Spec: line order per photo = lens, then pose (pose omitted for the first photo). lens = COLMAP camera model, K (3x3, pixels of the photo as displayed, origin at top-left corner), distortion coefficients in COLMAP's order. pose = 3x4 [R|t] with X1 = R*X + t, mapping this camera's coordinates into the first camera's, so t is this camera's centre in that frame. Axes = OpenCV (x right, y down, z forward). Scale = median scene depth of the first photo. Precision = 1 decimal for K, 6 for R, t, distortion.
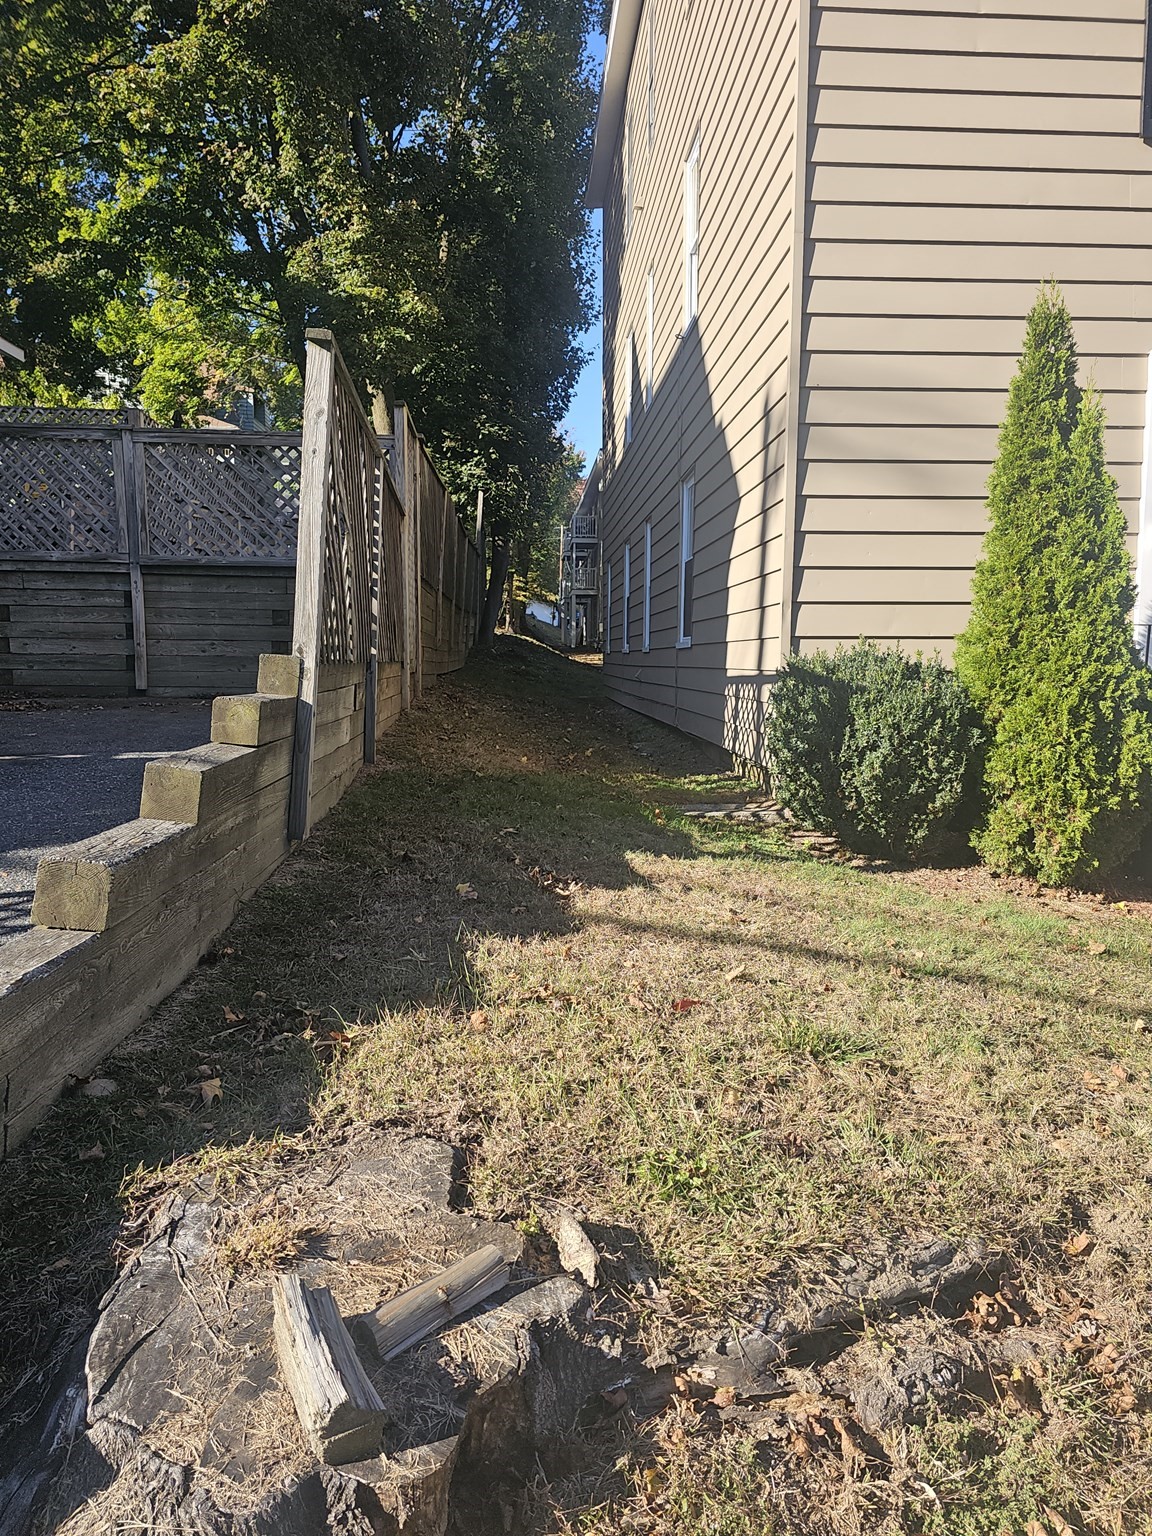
lens RADIAL K [[1030.3, 0, 568.7], [0, 1030.3, 769.0], [0, 0, 1]] dist [0.042985, -0.040600]
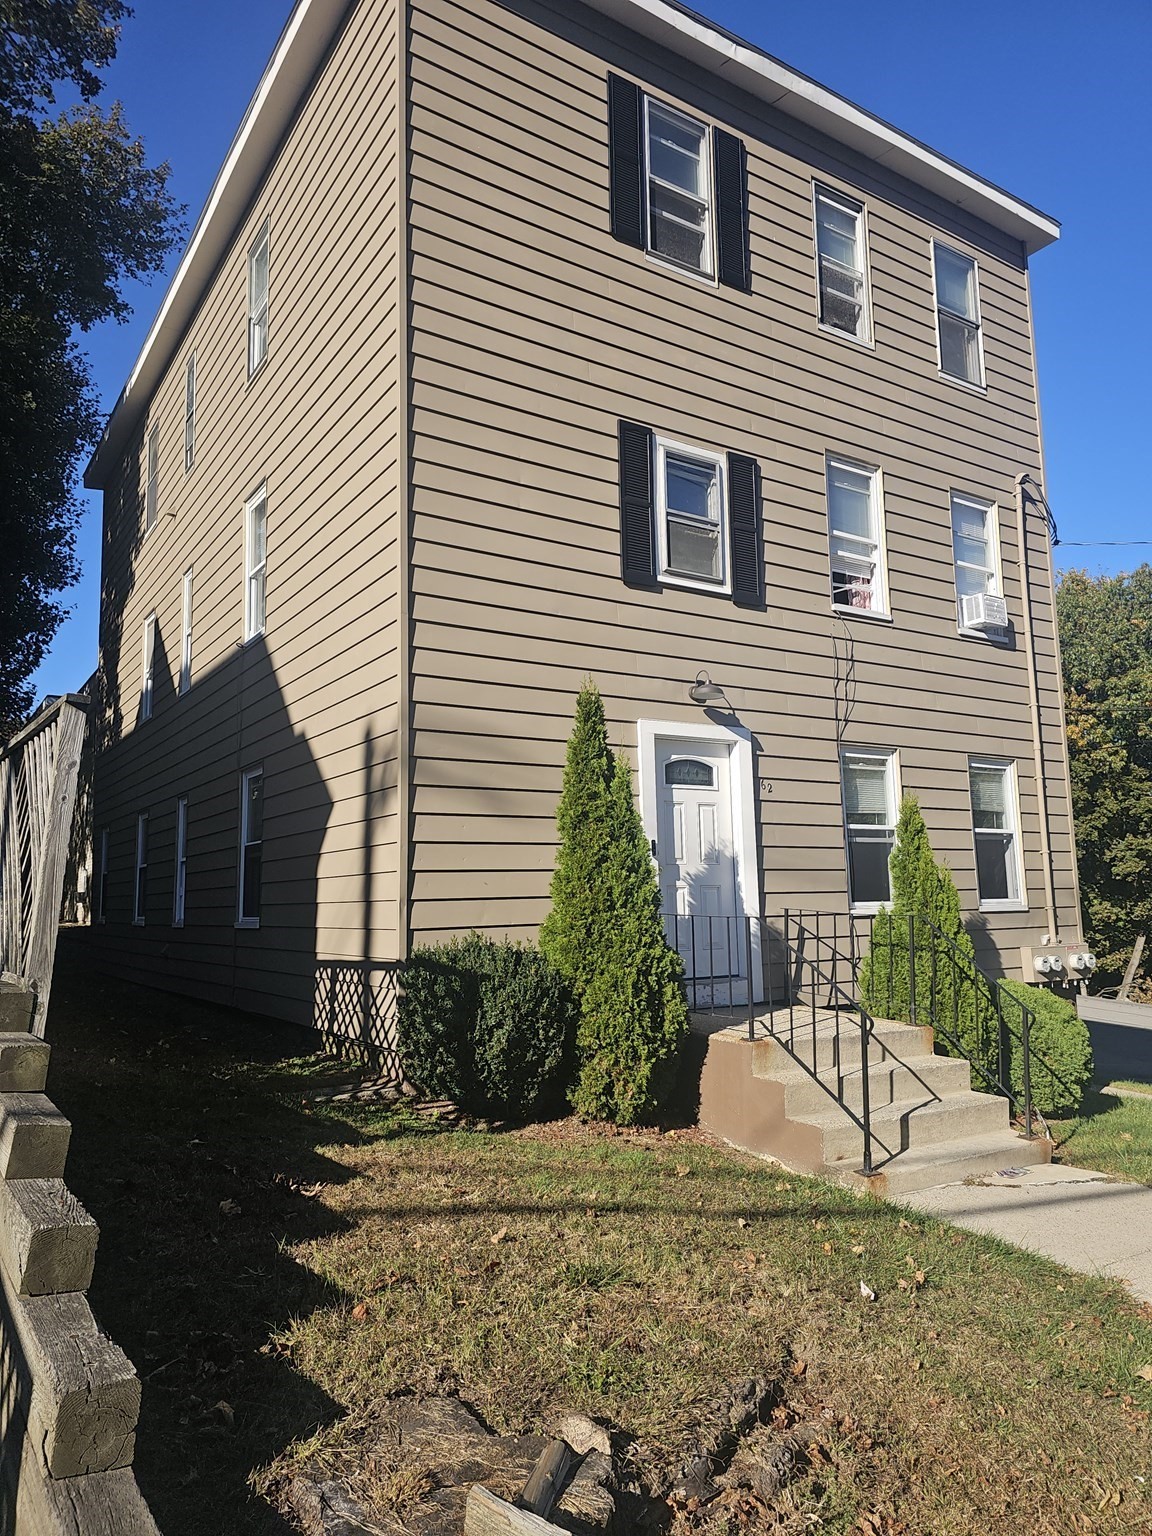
lens RADIAL K [[1030.3, 0, 588.5], [0, 1030.3, 754.2], [0, 0, 1]] dist [0.042985, -0.040600]
pose [[0.860120, 0.047666, 0.507859, -0.253046], [0.080668, 0.970385, -0.227698, -0.045489], [-0.503673, 0.236816, 0.830802, -0.149438]]
